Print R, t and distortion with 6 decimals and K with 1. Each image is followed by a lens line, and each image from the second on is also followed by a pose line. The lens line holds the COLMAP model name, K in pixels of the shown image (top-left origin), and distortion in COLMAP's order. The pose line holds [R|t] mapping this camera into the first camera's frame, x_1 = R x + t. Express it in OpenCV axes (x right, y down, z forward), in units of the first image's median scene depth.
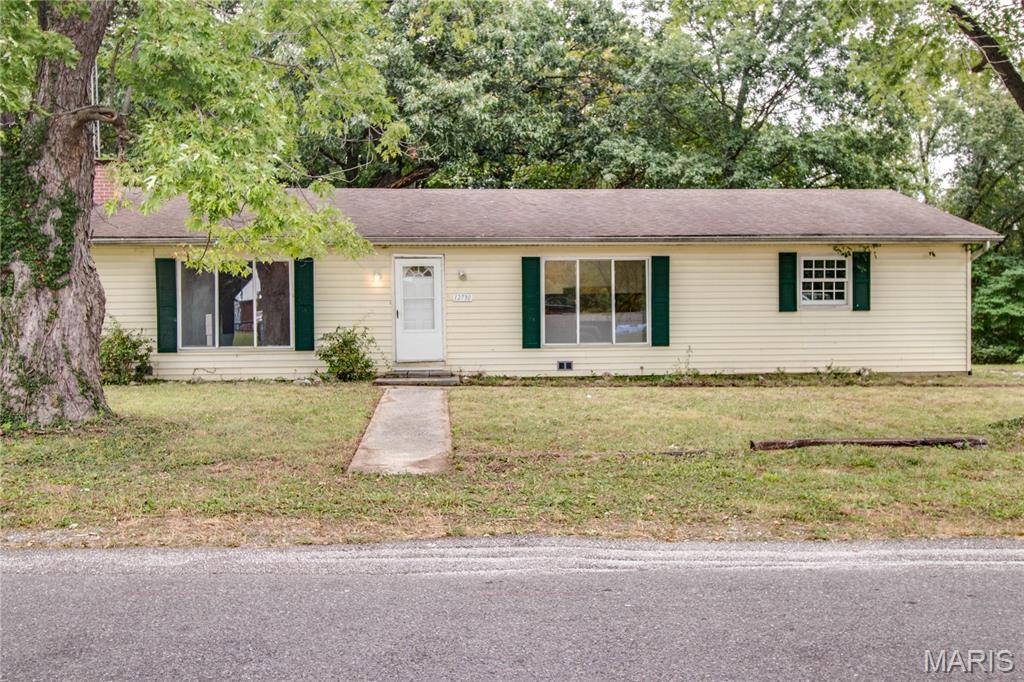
lens RADIAL K [[814.0, 0, 515.0], [0, 814.0, 344.0], [0, 0, 1]] dist [-0.030027, -0.006465]
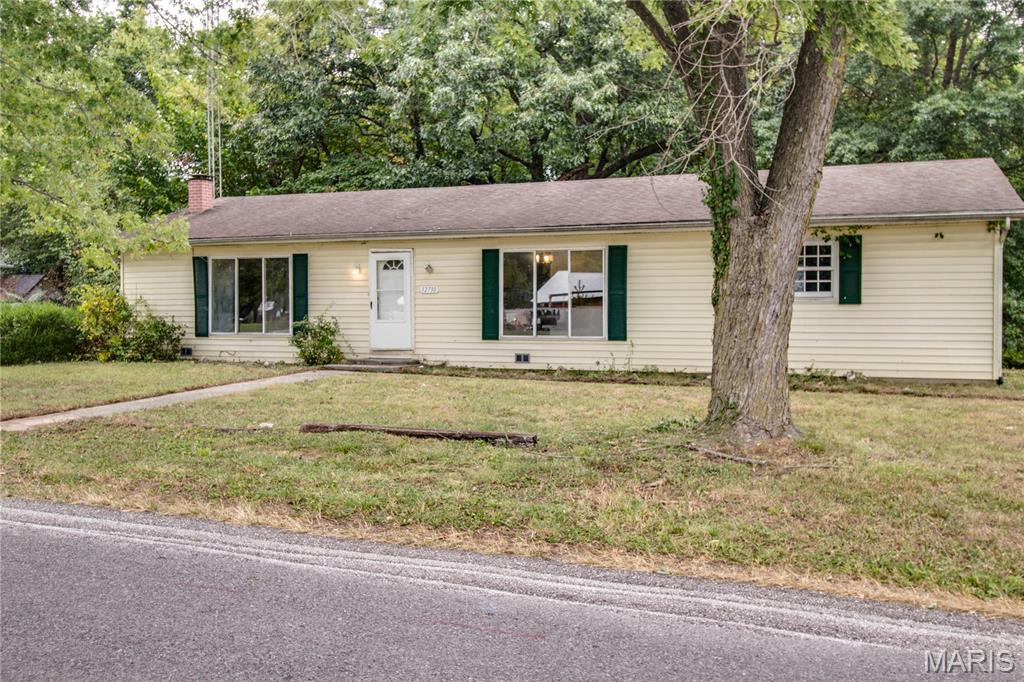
lens RADIAL K [[814.0, 0, 515.6], [0, 814.0, 337.0], [0, 0, 1]] dist [-0.030027, -0.006465]
pose [[0.929796, 0.019934, -0.367536, 0.419039], [-0.019781, 0.999796, 0.004183, -0.003068], [0.367544, 0.003381, 0.930000, 0.075234]]
